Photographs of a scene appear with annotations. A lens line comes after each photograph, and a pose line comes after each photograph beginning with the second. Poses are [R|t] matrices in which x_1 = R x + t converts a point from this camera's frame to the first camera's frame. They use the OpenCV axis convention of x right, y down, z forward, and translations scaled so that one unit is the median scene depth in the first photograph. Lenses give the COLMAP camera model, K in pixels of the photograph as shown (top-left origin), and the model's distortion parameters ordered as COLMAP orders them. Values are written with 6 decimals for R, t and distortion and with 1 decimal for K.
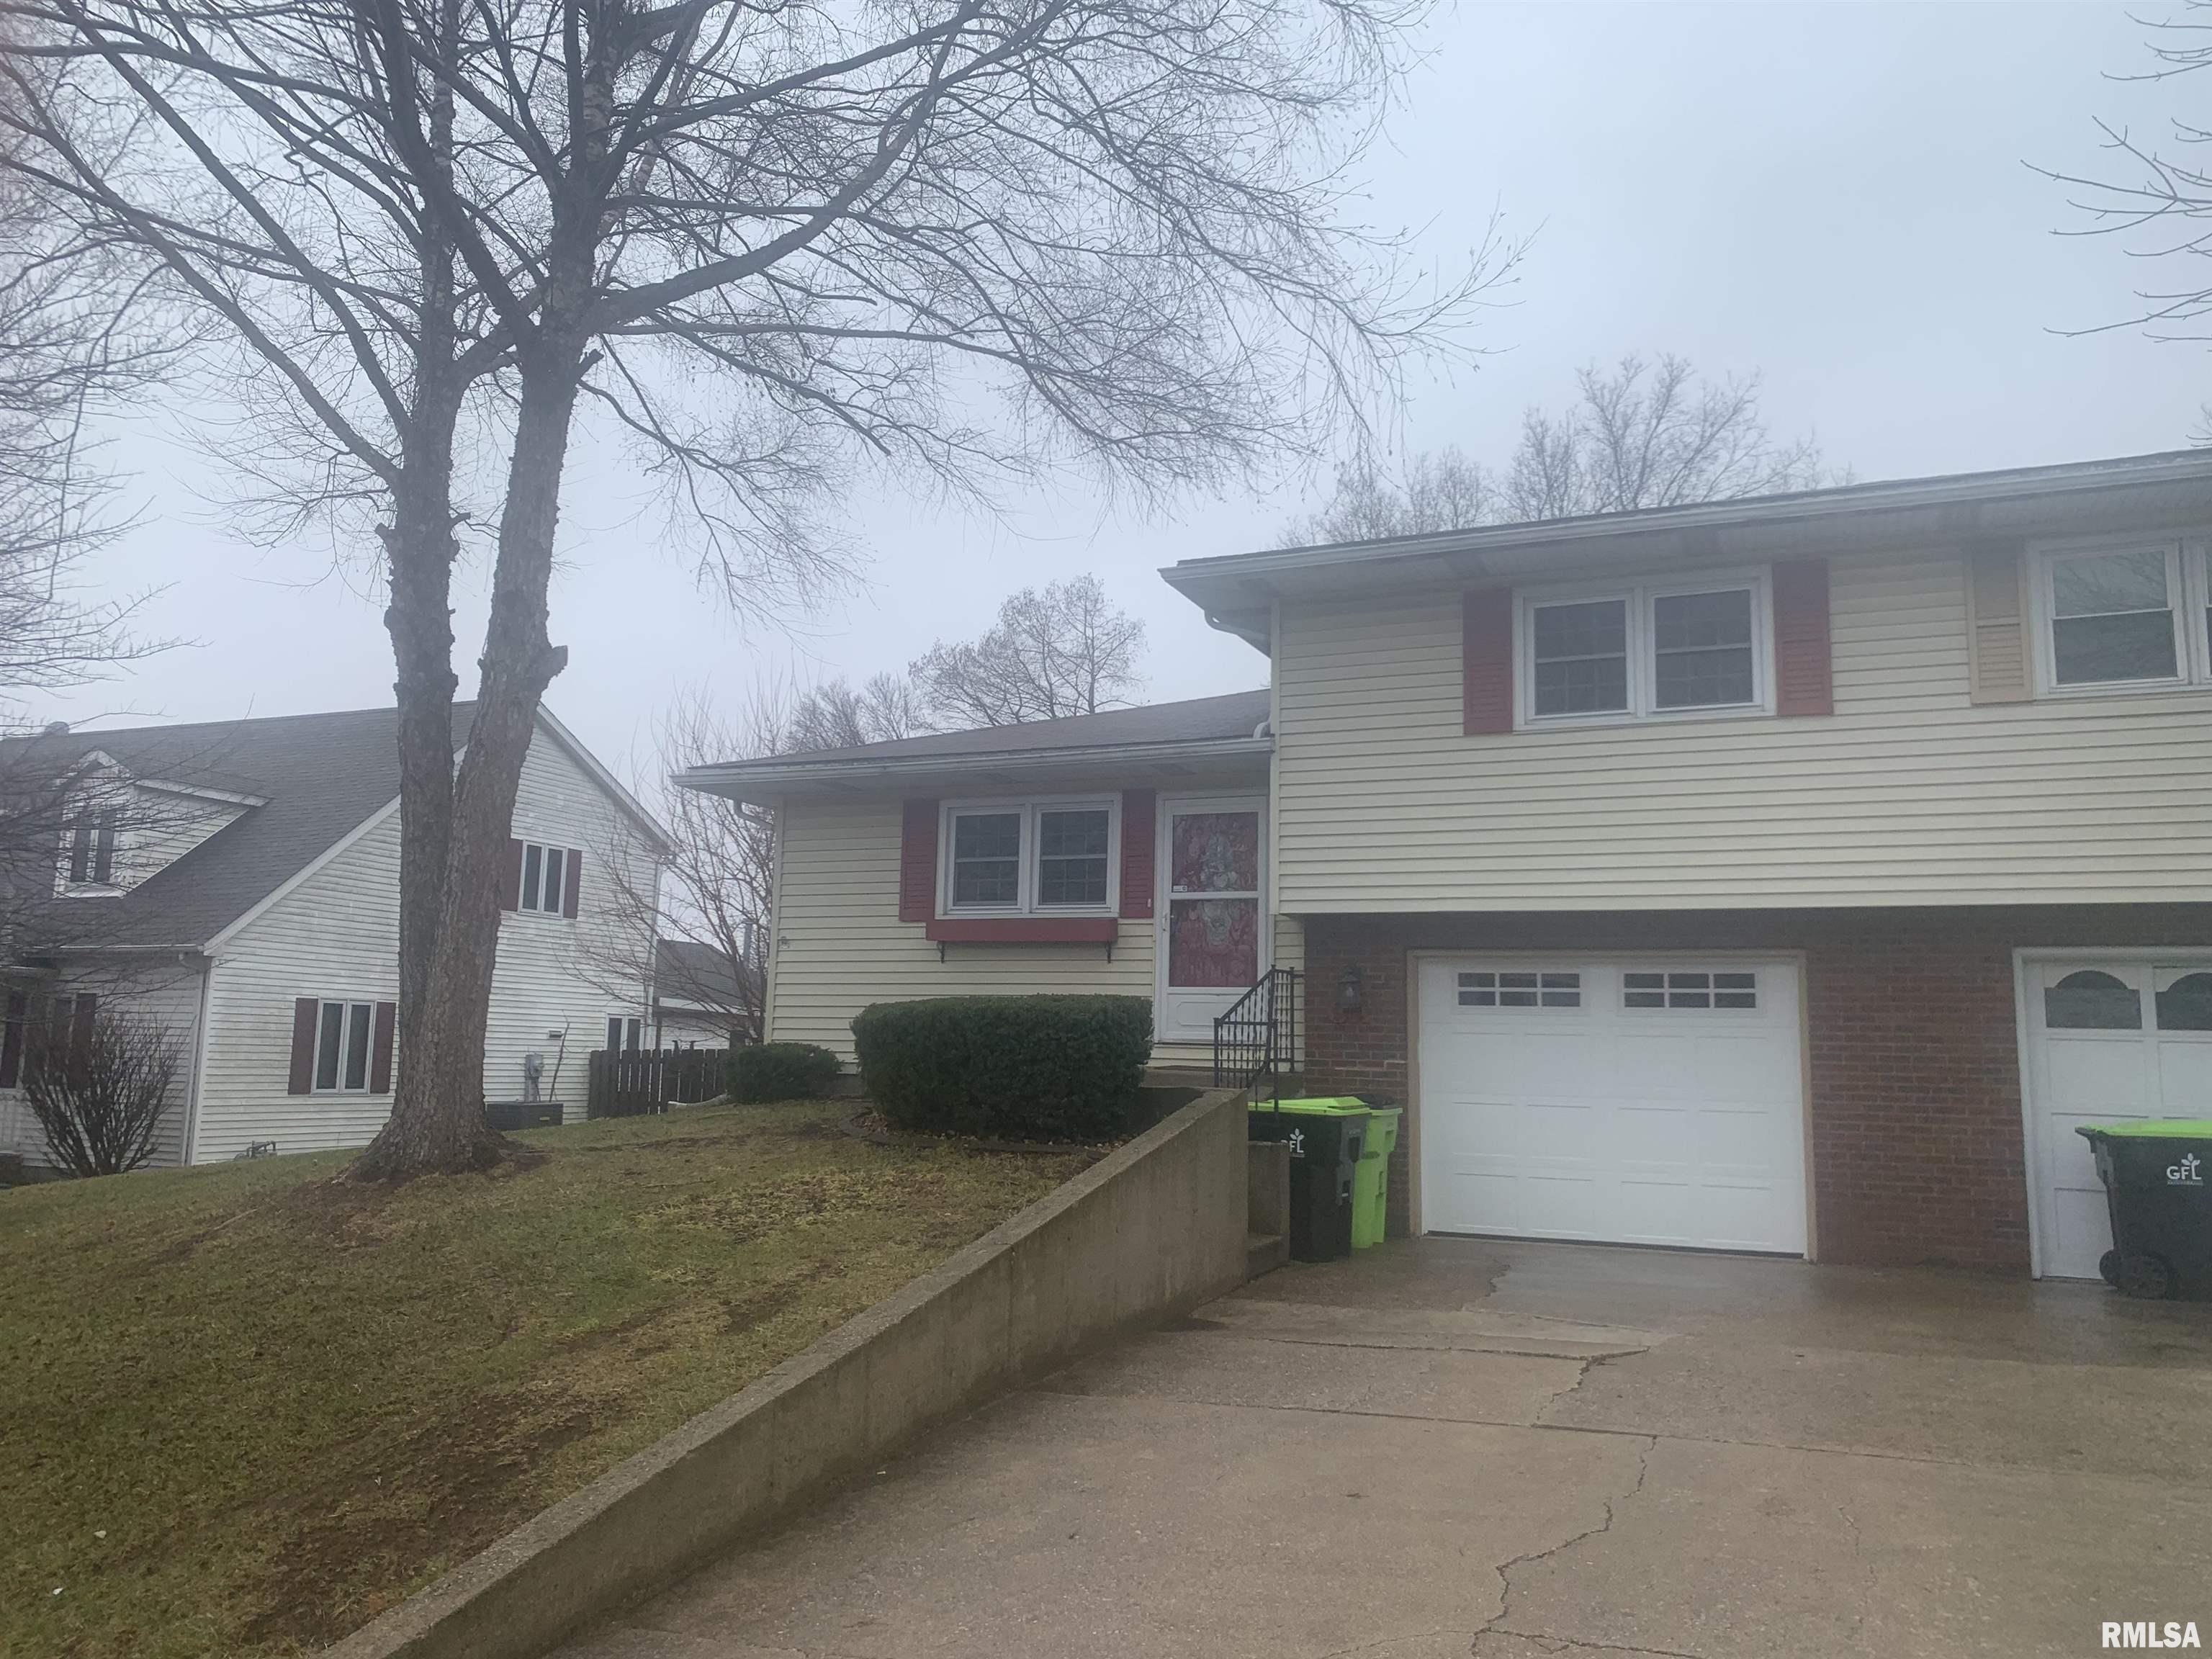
lens RADIAL K [[1658.6, 0, 1109.4], [0, 1658.6, 804.8], [0, 0, 1]] dist [0.011701, -0.001670]
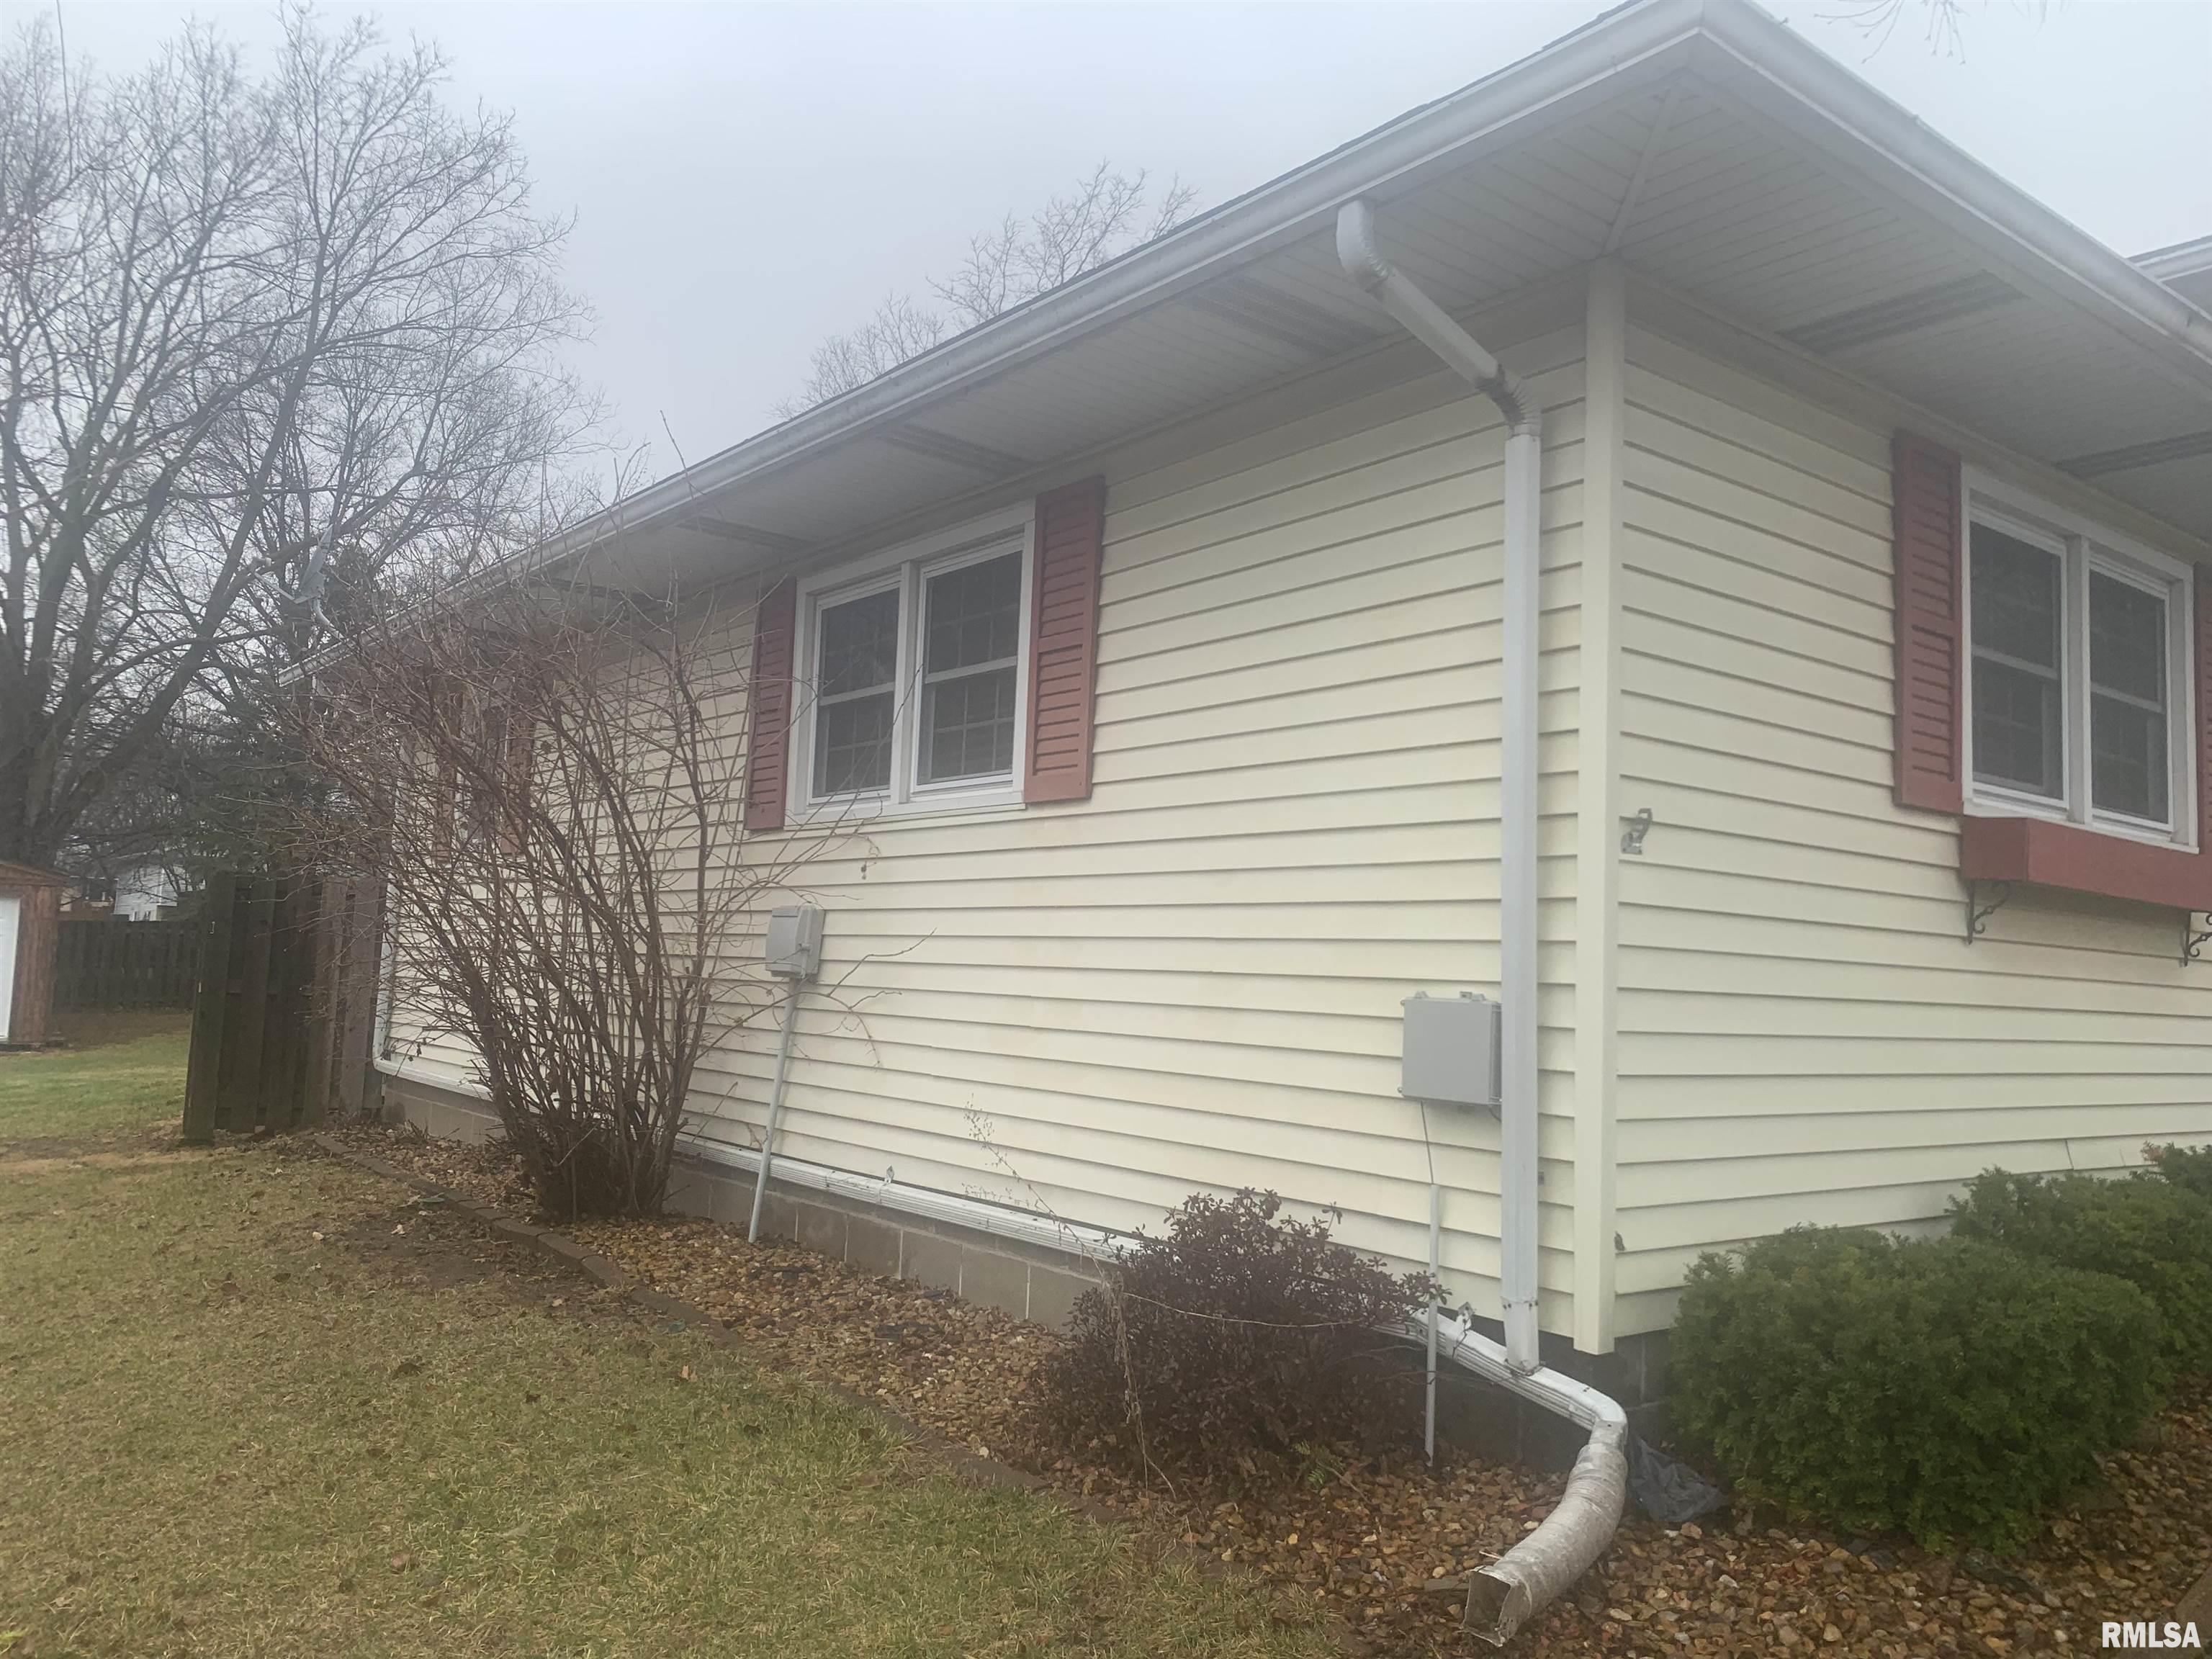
lens RADIAL K [[1658.6, 0, 1109.4], [0, 1658.6, 804.8], [0, 0, 1]] dist [0.011701, -0.001670]
pose [[0.482644, 0.089191, 0.871263, -0.509163], [-0.159464, 0.987122, -0.012715, 0.105167], [-0.861177, -0.132799, 0.490652, 1.041152]]
